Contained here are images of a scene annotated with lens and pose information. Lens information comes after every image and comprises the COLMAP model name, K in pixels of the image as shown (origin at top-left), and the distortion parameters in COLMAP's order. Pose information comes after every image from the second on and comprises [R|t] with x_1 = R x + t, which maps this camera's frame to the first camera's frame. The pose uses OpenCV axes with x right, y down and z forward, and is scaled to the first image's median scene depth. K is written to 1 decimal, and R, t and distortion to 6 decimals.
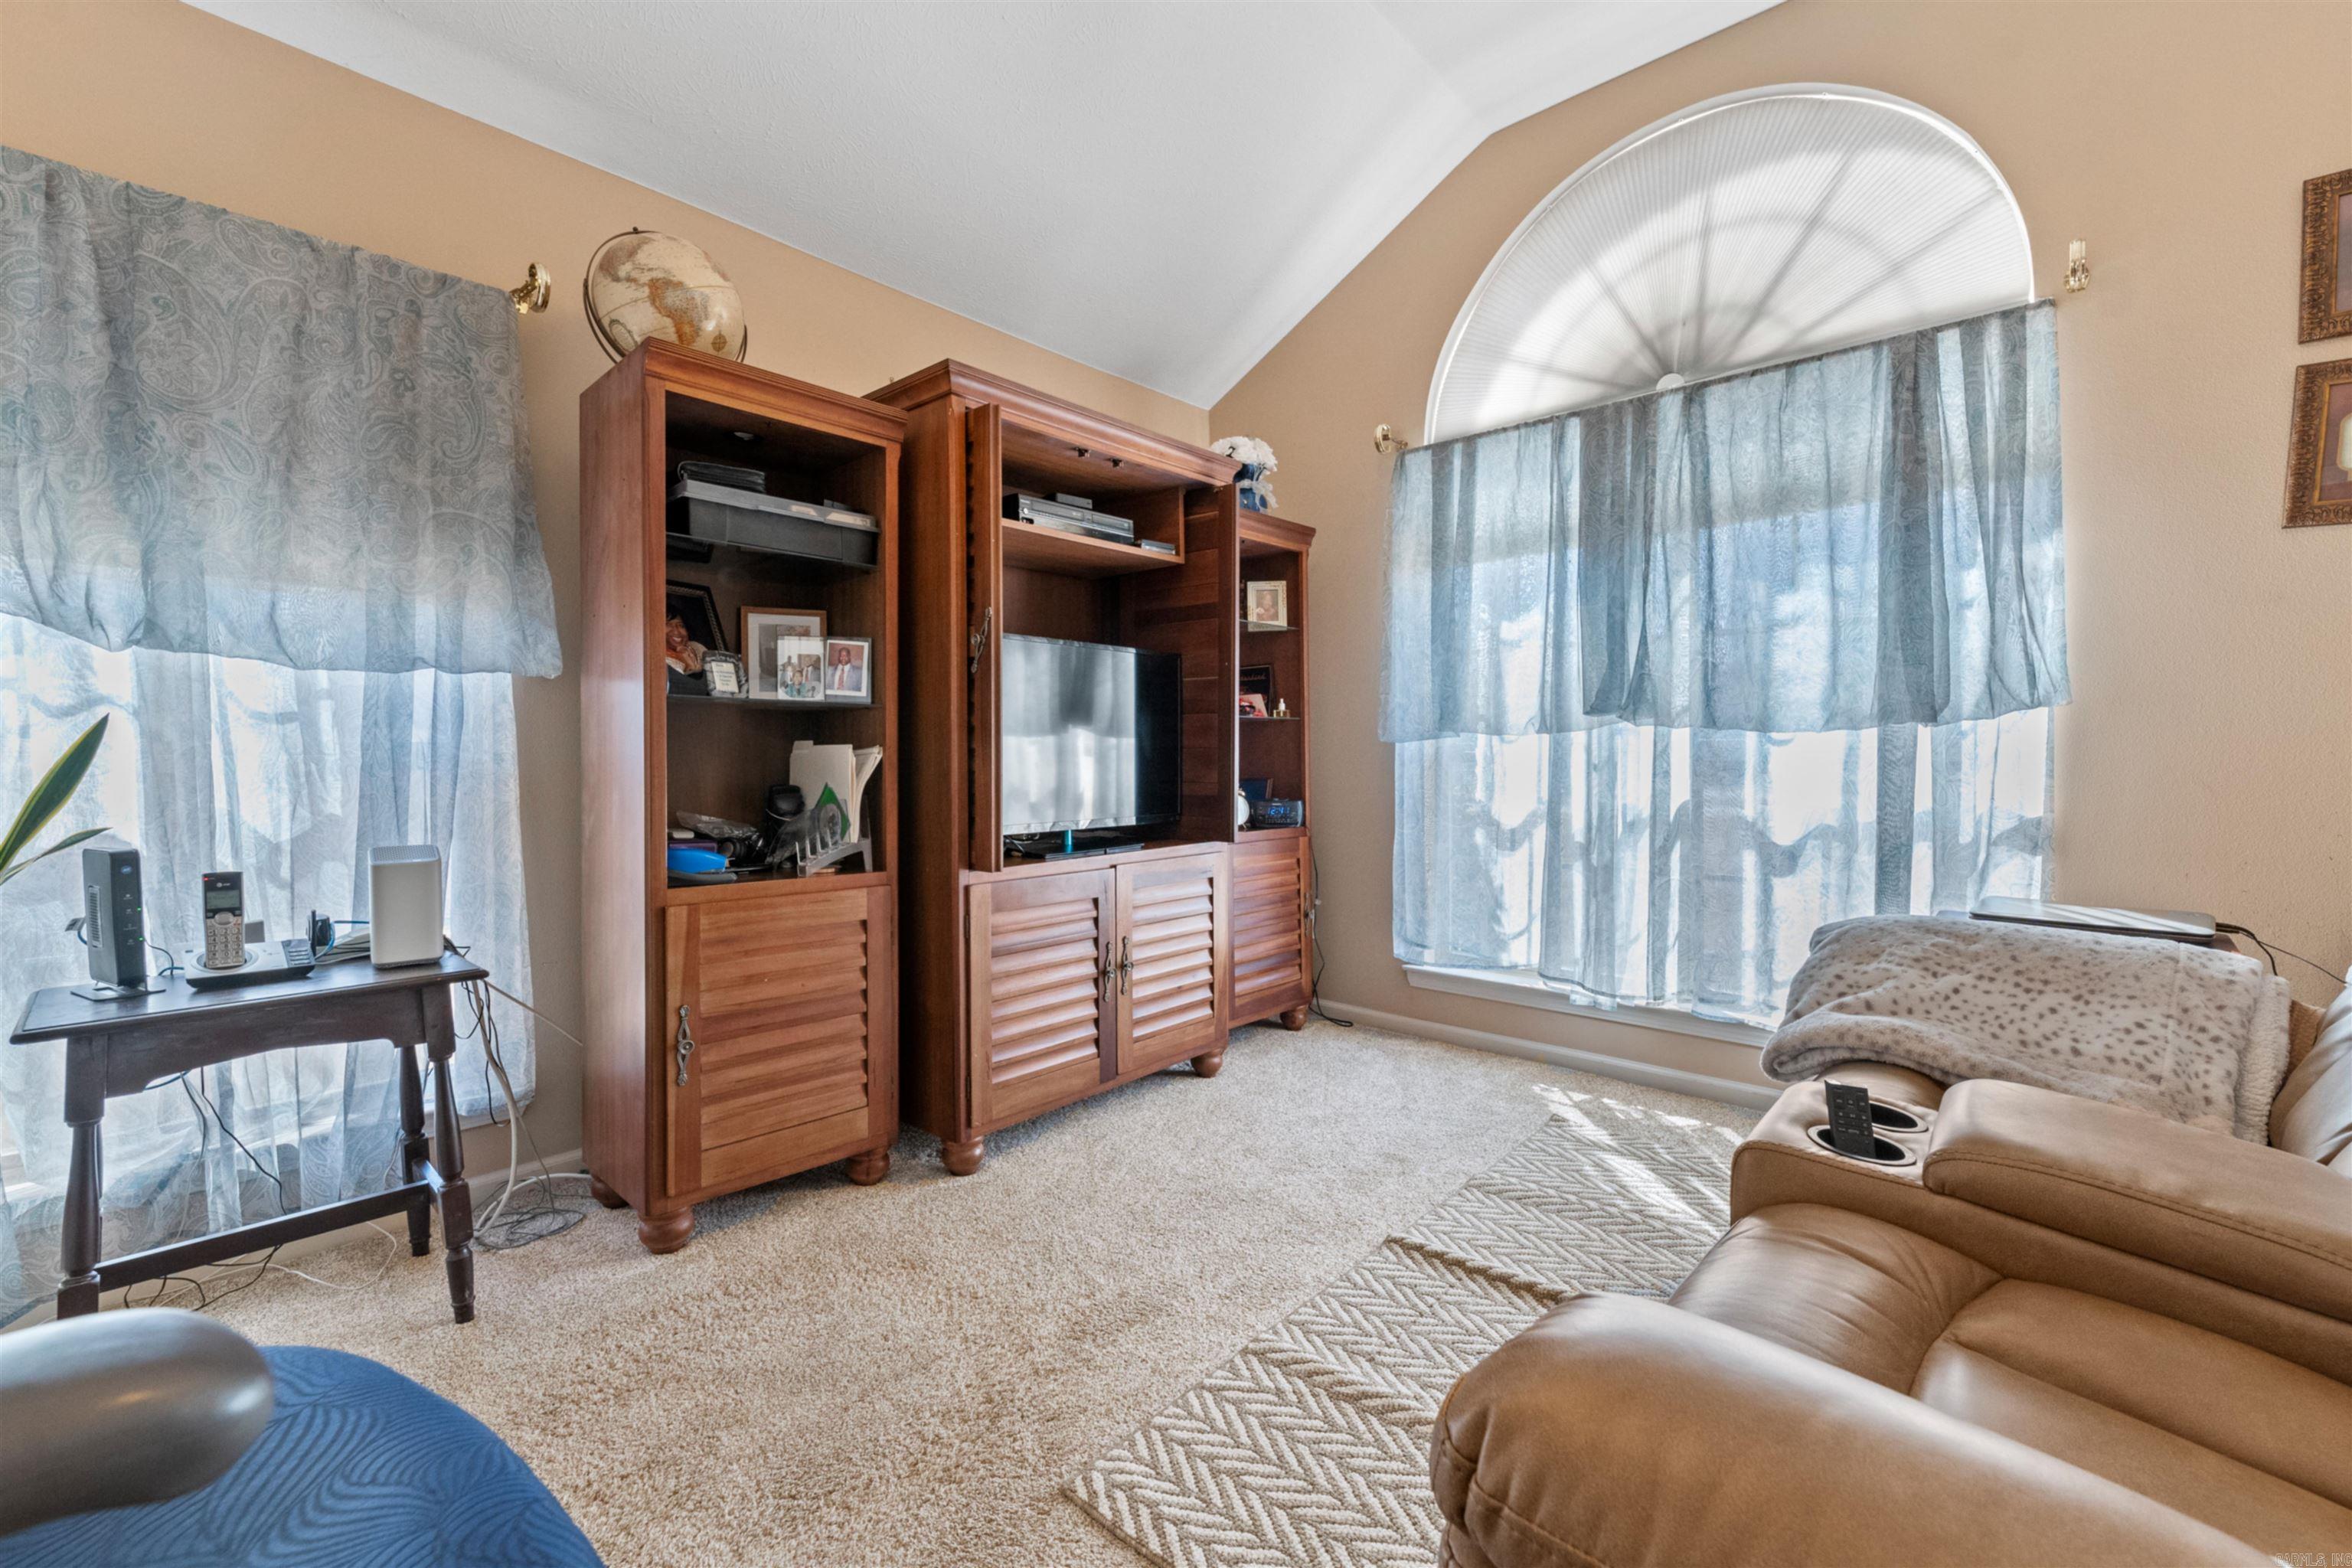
lens RADIAL K [[991.0, 0, 1176.3], [0, 991.0, 778.4], [0, 0, 1]] dist [-0.002093, 0.000104]
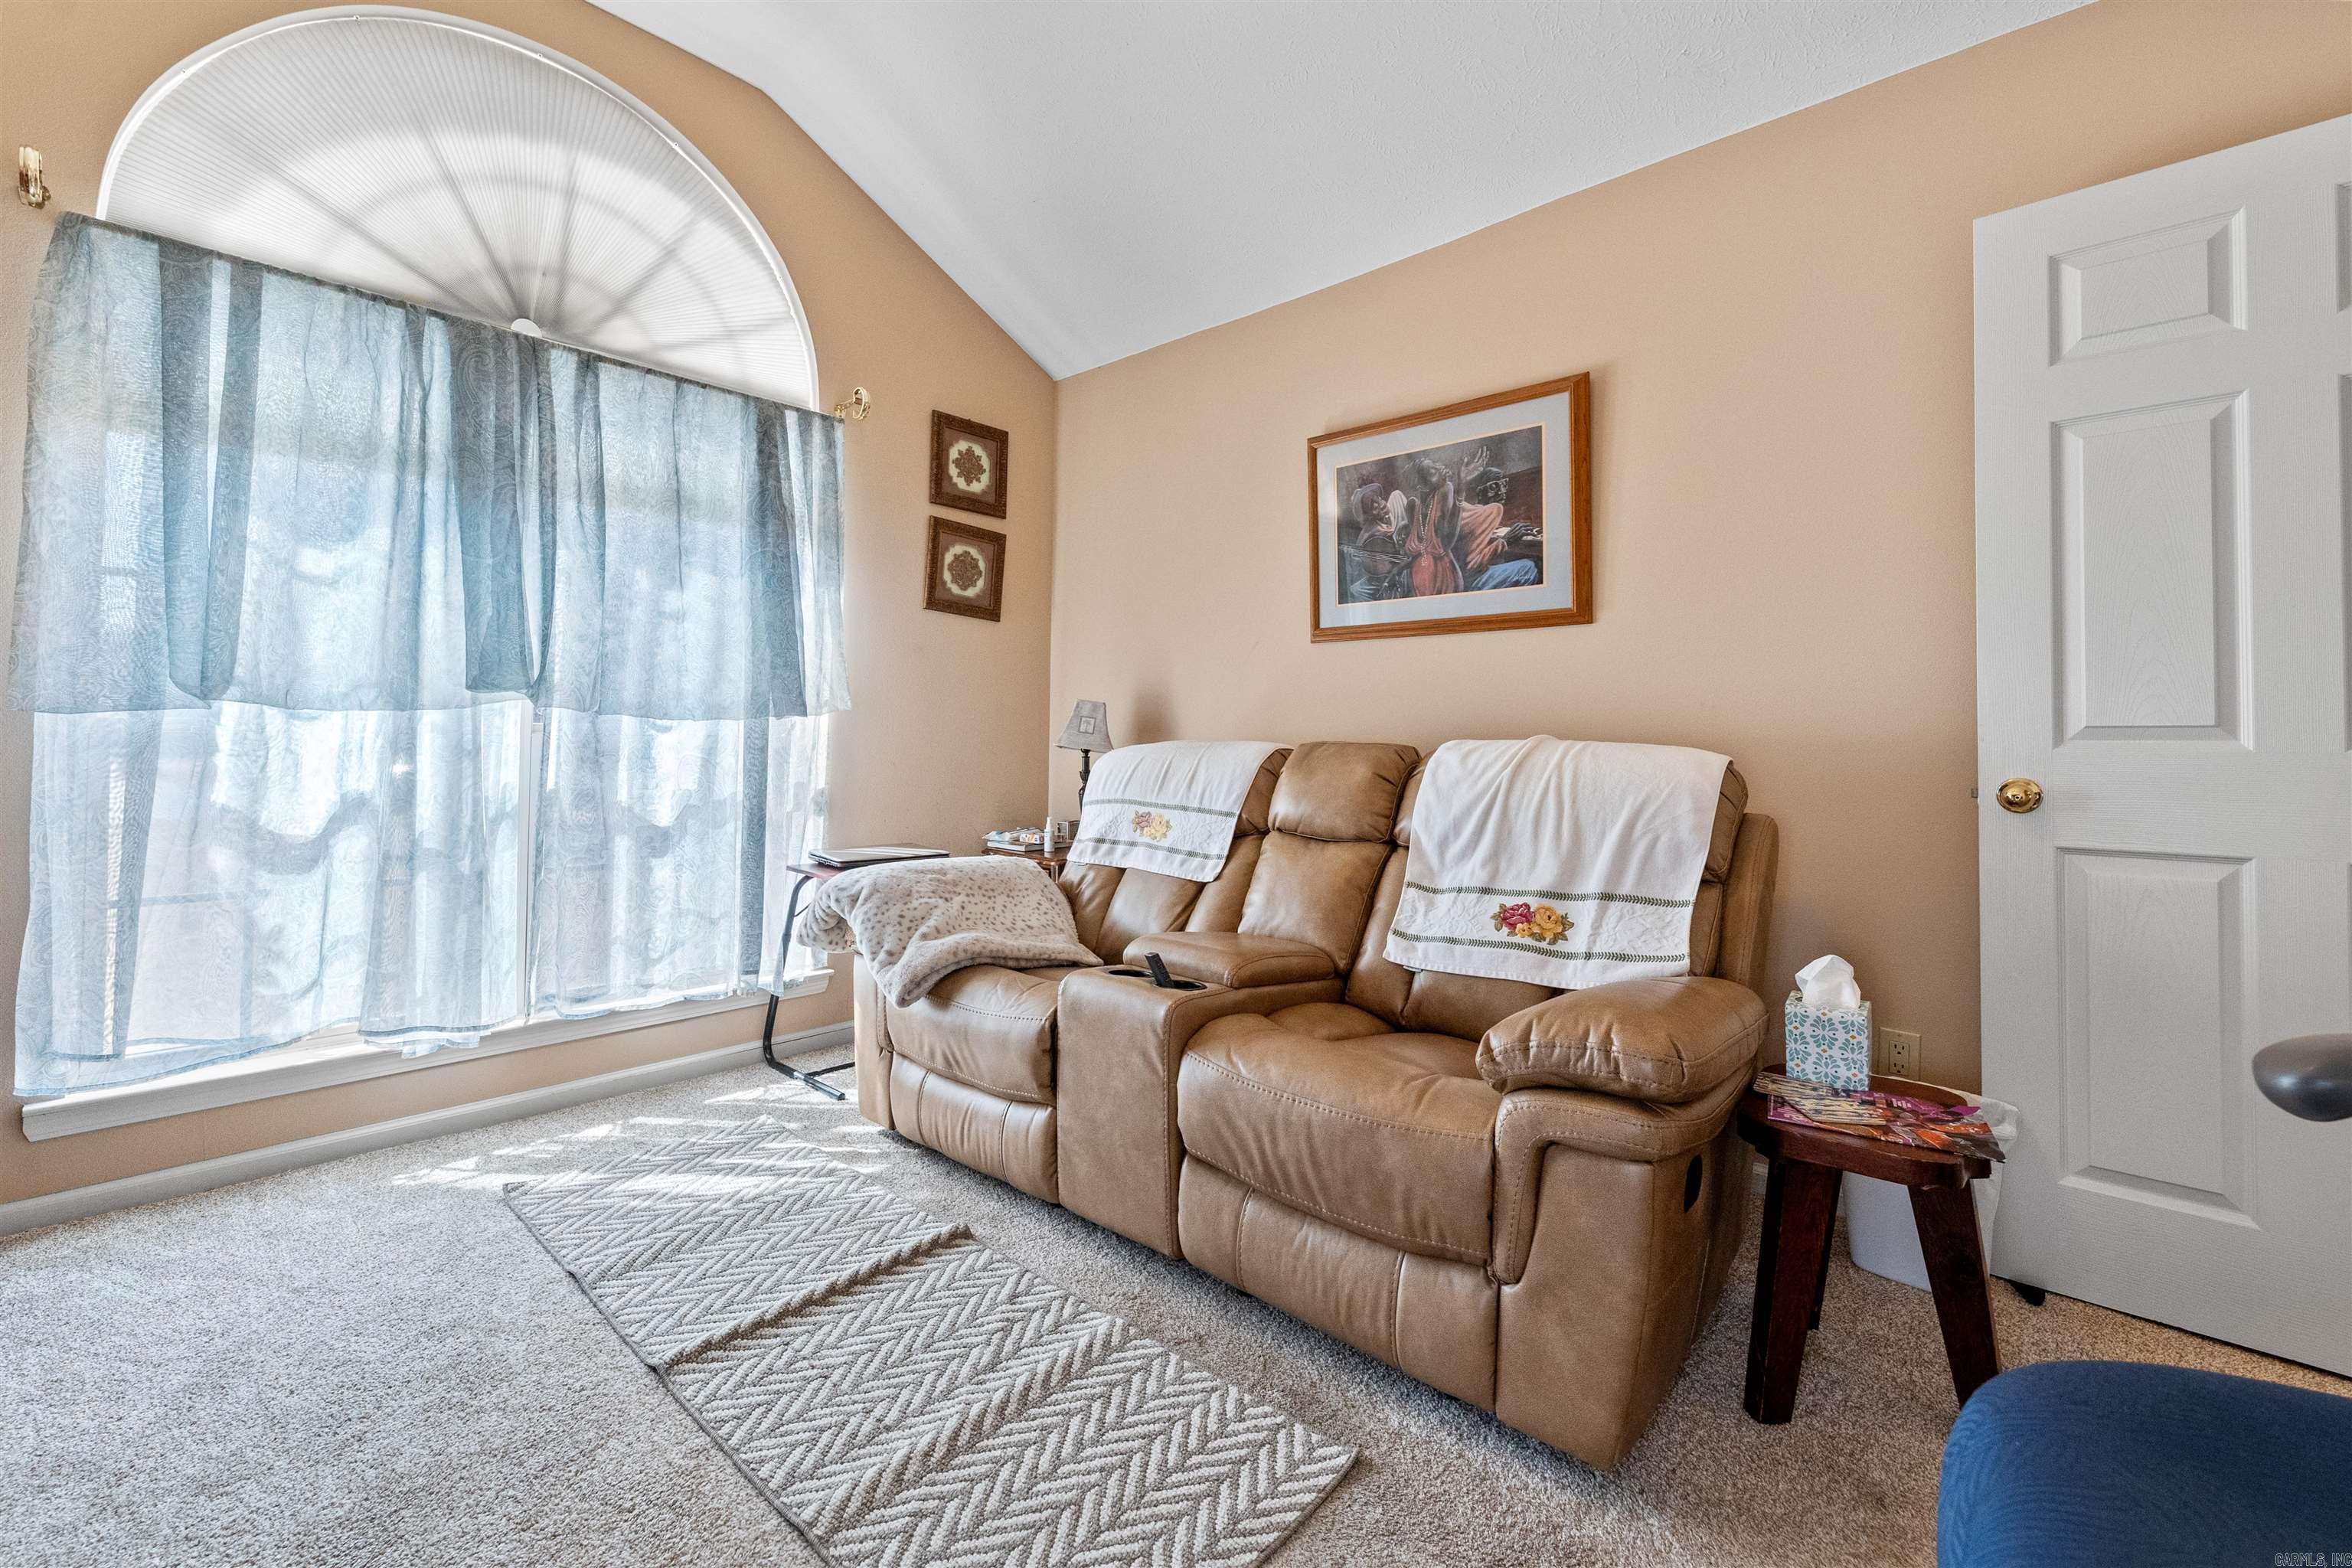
lens RADIAL K [[985.9, 0, 1155.6], [0, 985.9, 723.2], [0, 0, 1]] dist [0.009234, -0.004029]
pose [[0.015410, 0.024730, 0.999575, -0.418770], [0.013331, 0.999600, -0.024936, -0.008817], [-0.999792, 0.013710, 0.015074, 0.446130]]
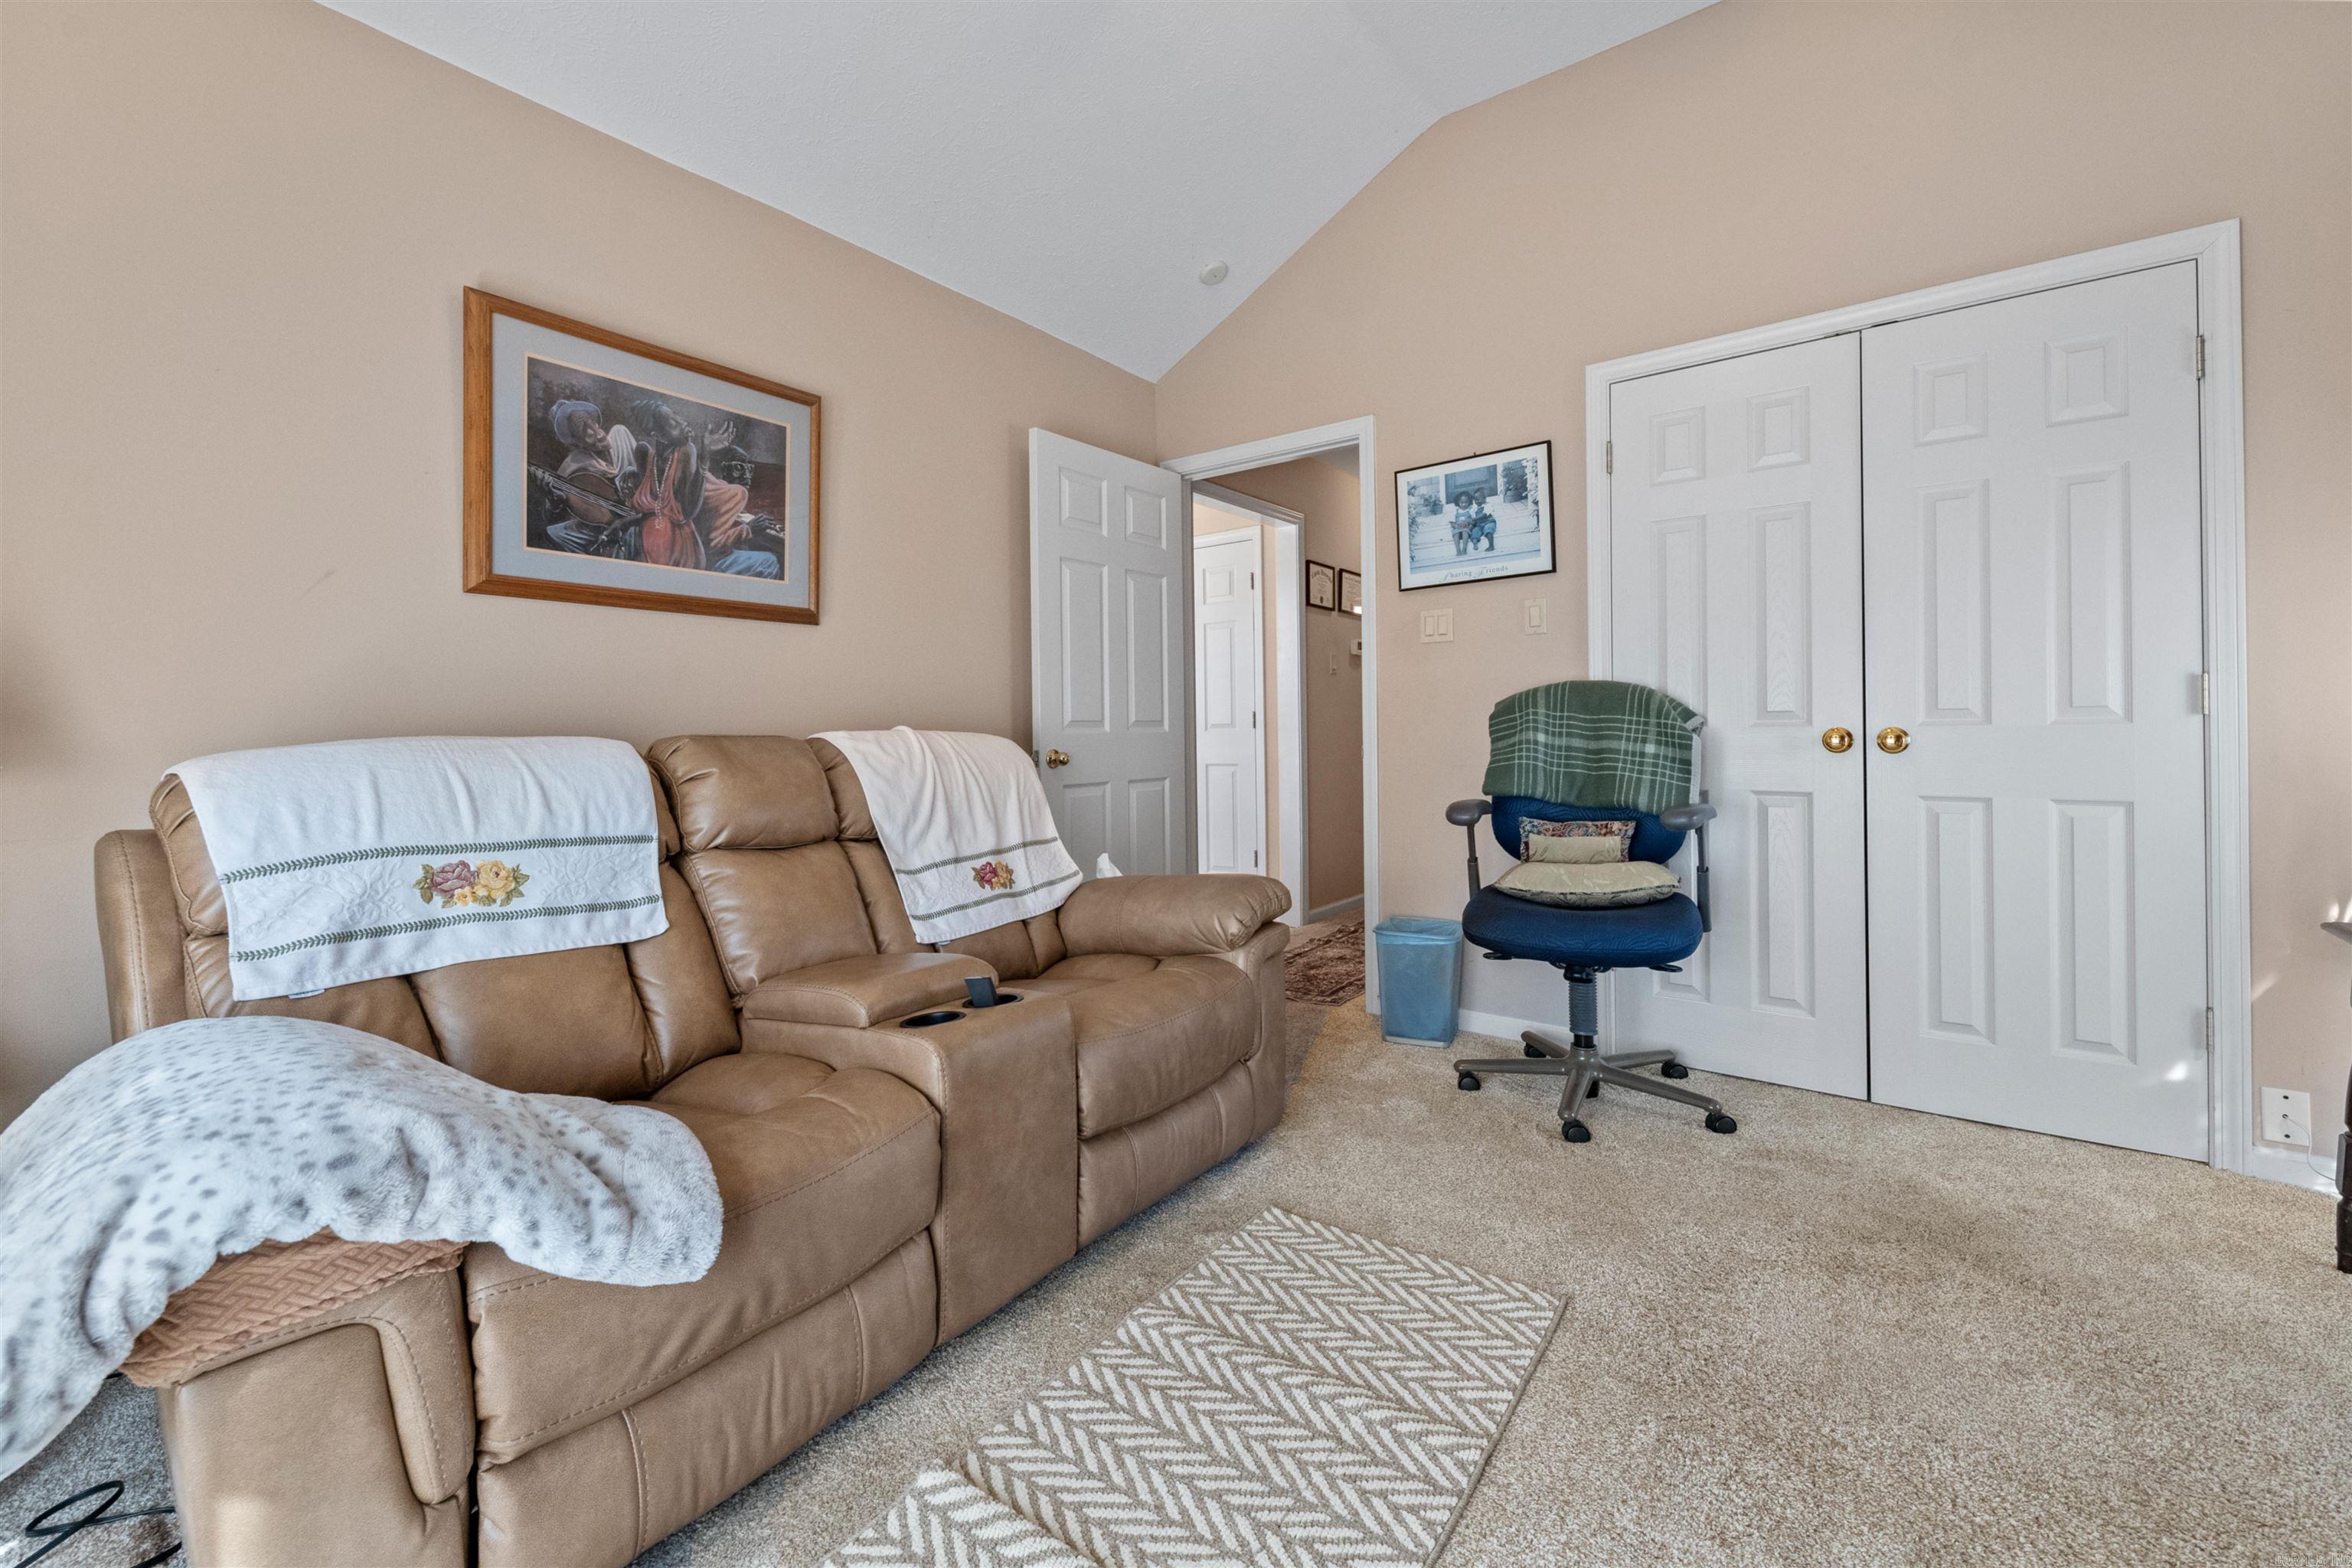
lens RADIAL K [[985.9, 0, 1151.8], [0, 985.9, 735.2], [0, 0, 1]] dist [0.009234, -0.004029]
pose [[-0.996489, 0.017559, -0.081861, 0.264086], [0.015554, 0.999565, 0.025069, -0.026831], [0.082266, 0.023708, -0.996328, 1.110872]]
